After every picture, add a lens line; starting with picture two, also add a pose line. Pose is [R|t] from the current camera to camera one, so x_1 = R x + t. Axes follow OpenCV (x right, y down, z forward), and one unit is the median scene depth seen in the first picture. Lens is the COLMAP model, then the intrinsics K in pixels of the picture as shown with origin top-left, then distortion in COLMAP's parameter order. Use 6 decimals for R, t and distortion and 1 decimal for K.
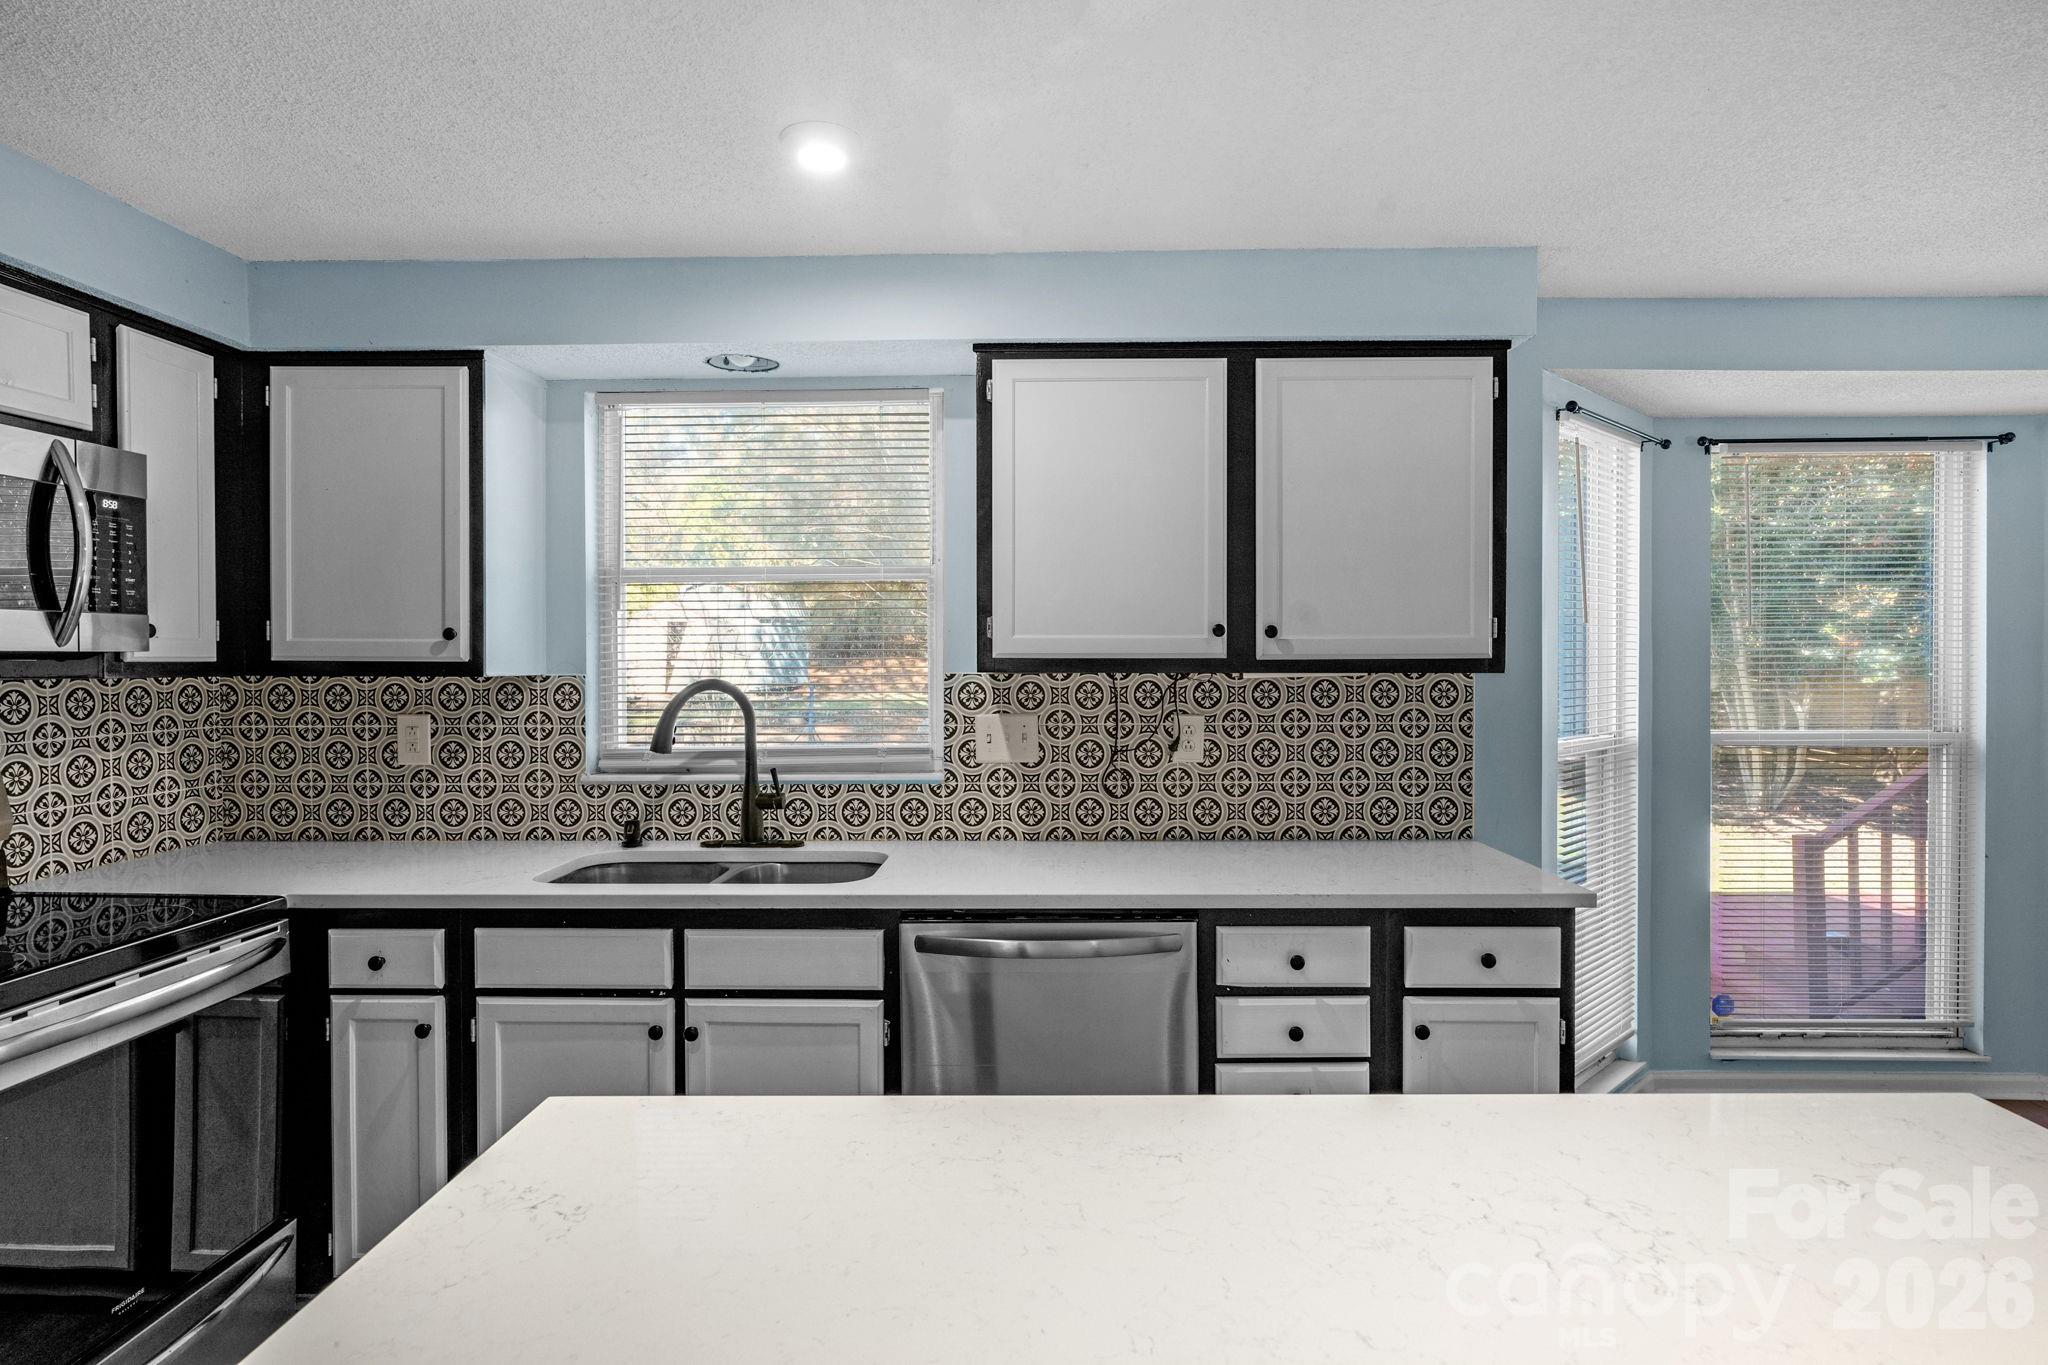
lens RADIAL K [[1075.6, 0, 1024.0], [0, 1075.6, 682.5], [0, 0, 1]] dist [-0.004334, 0.001306]
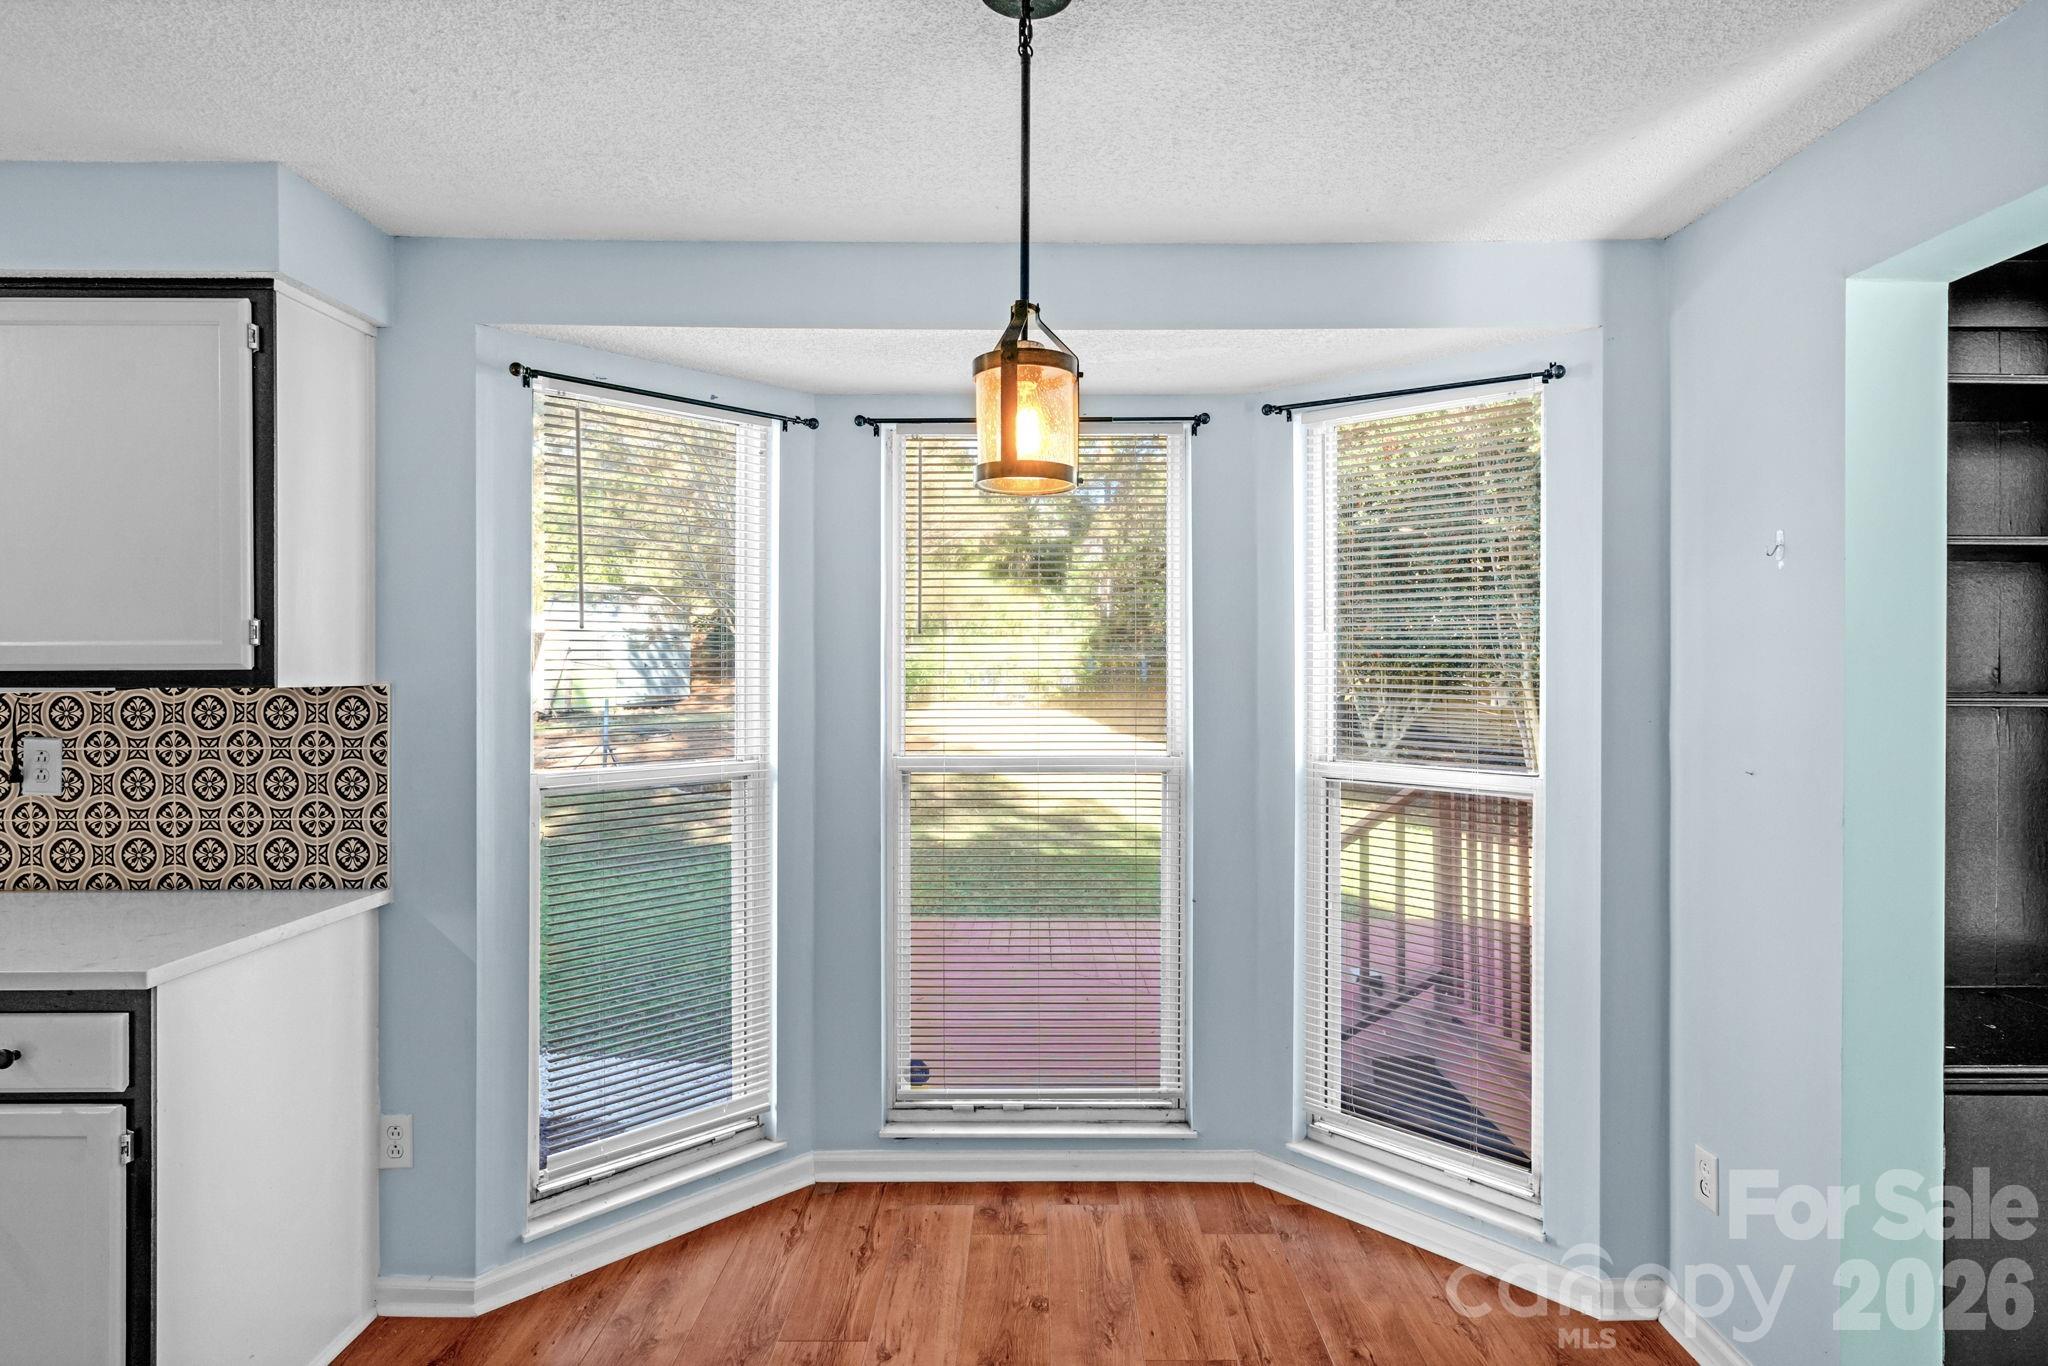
lens RADIAL K [[1274.4, 0, 1081.7], [0, 1274.4, 748.9], [0, 0, 1]] dist [-0.026306, -0.001873]
pose [[0.996326, 0.001374, 0.085630, 0.861144], [-0.004795, 0.999198, 0.039764, -0.003056], [-0.085507, -0.040029, 0.995533, -0.014611]]
